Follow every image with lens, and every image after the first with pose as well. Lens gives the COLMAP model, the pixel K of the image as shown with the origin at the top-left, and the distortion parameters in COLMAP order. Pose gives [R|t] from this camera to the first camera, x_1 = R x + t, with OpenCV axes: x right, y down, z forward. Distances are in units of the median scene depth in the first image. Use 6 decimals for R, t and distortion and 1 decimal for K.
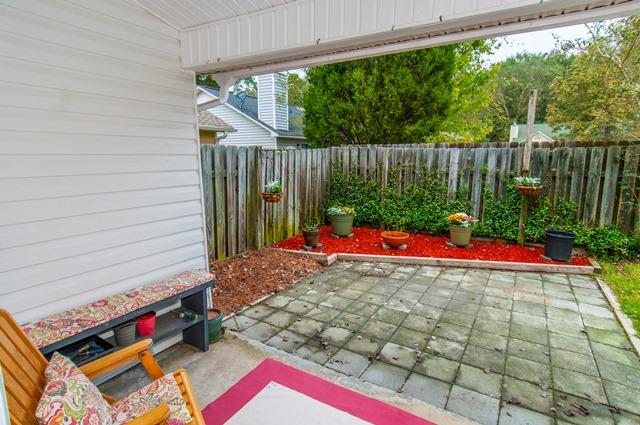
lens RADIAL K [[331.7, 0, 326.8], [0, 331.7, 215.0], [0, 0, 1]] dist [0.011588, -0.009831]
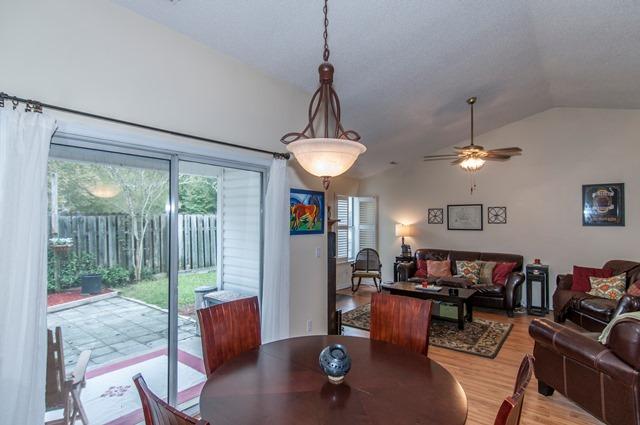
lens RADIAL K [[331.7, 0, 326.8], [0, 331.7, 215.0], [0, 0, 1]] dist [0.011588, -0.009831]
pose [[0.122113, 0.011007, 0.992455, -0.579849], [0.178226, 0.983441, -0.032836, 0.027476], [-0.976383, 0.180891, 0.118129, -0.197267]]
